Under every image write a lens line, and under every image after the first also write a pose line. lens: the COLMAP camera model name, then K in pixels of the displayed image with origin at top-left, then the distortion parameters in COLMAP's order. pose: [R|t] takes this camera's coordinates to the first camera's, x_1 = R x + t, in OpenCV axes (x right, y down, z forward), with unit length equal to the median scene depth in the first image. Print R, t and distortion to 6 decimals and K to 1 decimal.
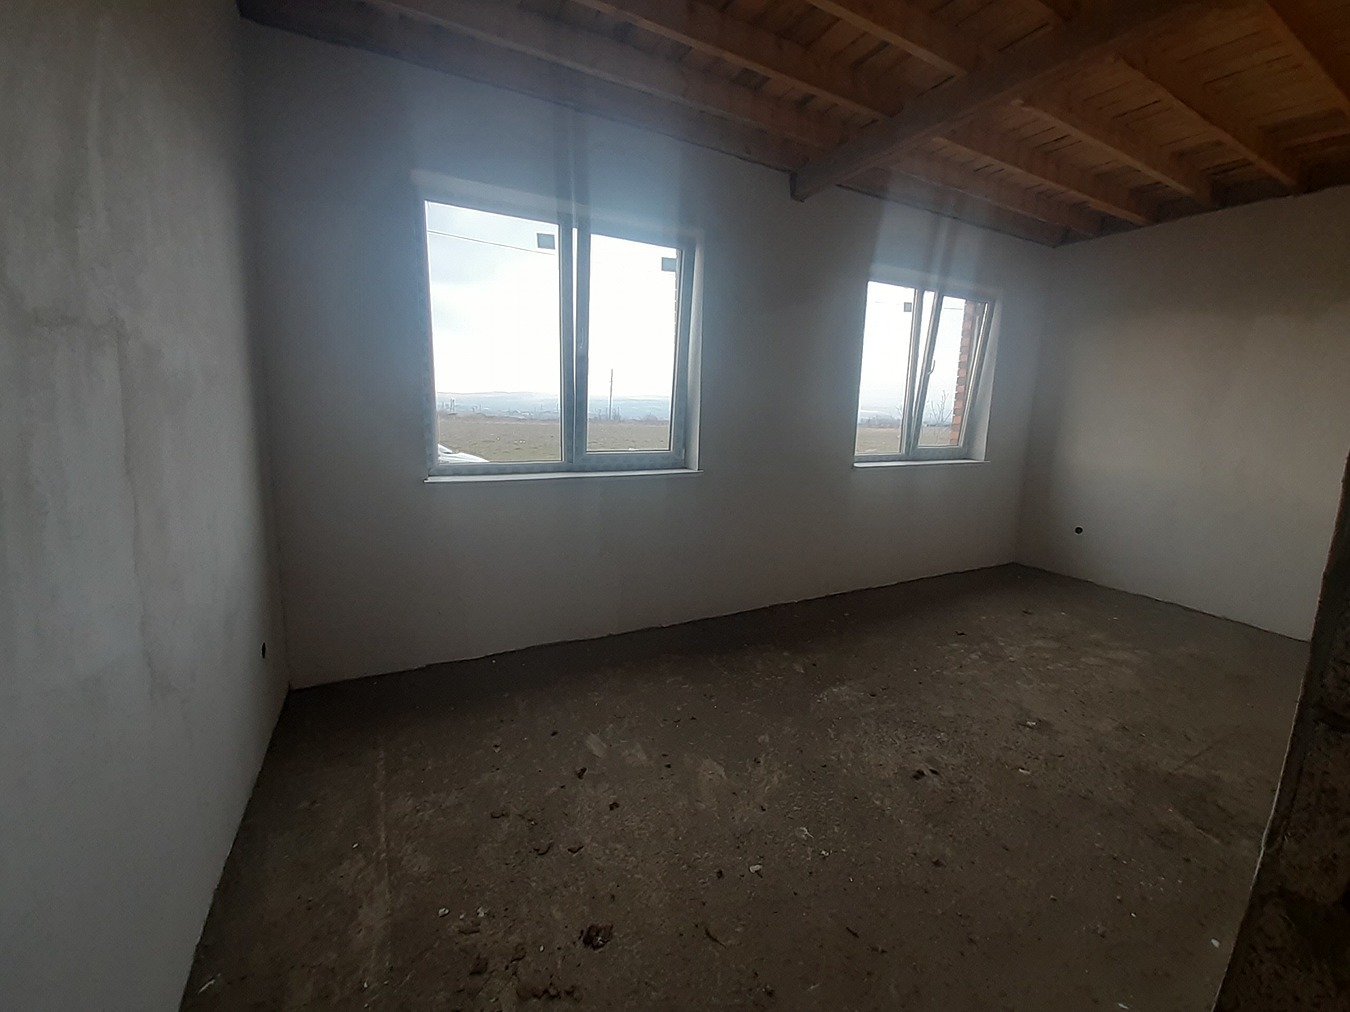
lens RADIAL K [[547.8, 0, 701.3], [0, 547.8, 513.7], [0, 0, 1]] dist [0.000260, -0.008513]
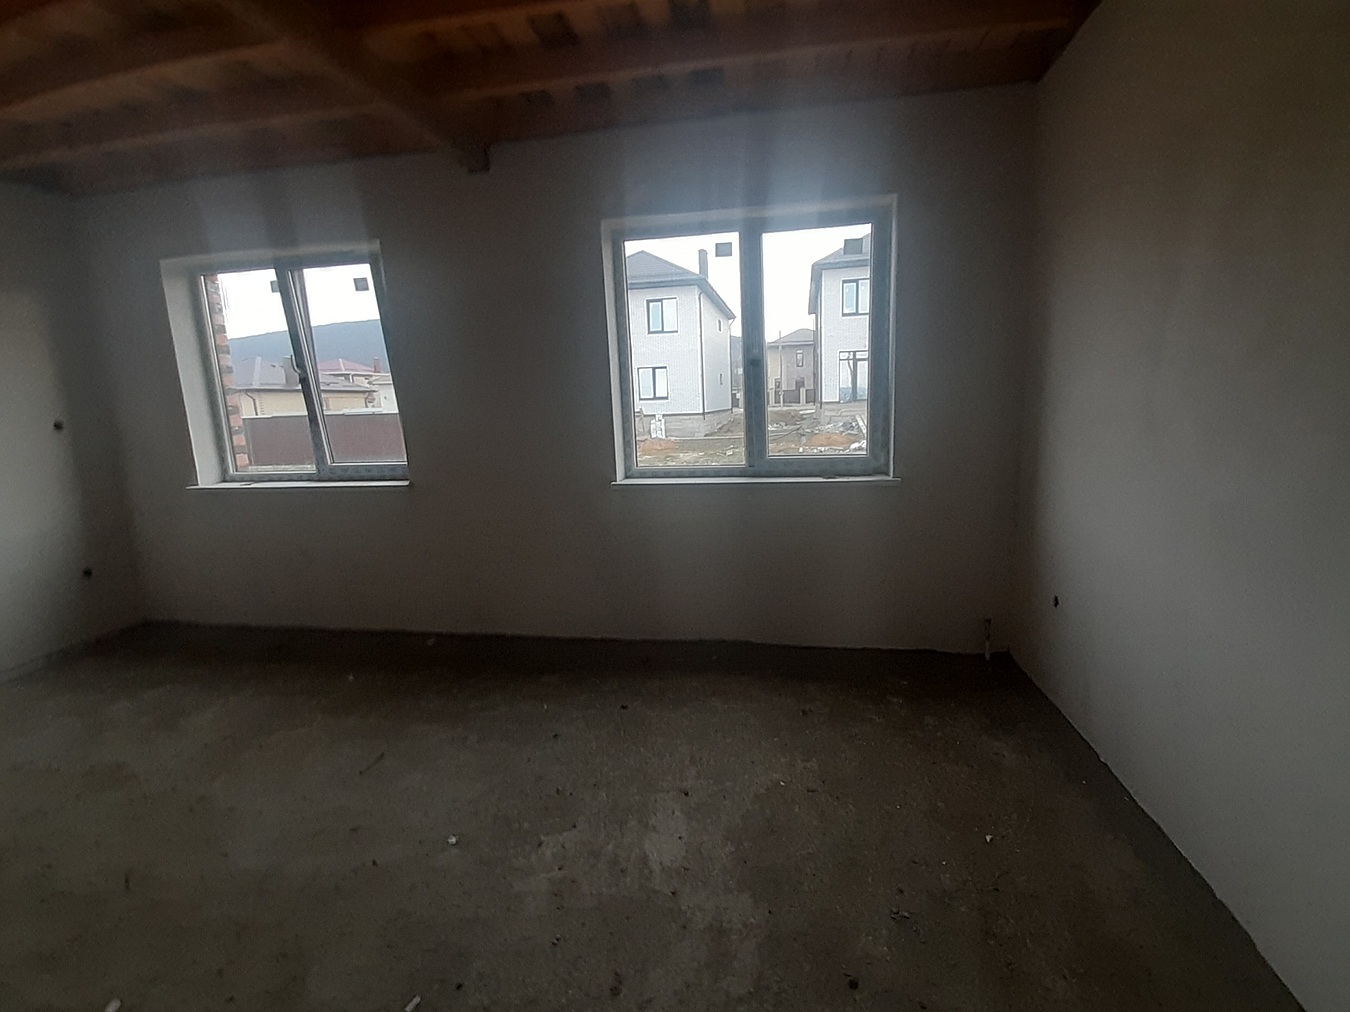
lens RADIAL K [[547.8, 0, 675.3], [0, 547.8, 505.2], [0, 0, 1]] dist [0.000260, -0.008513]
pose [[0.796232, 0.055069, -0.602480, 0.270204], [-0.066325, 0.997792, 0.003548, -0.020706], [0.601345, 0.037135, 0.798126, 0.141706]]
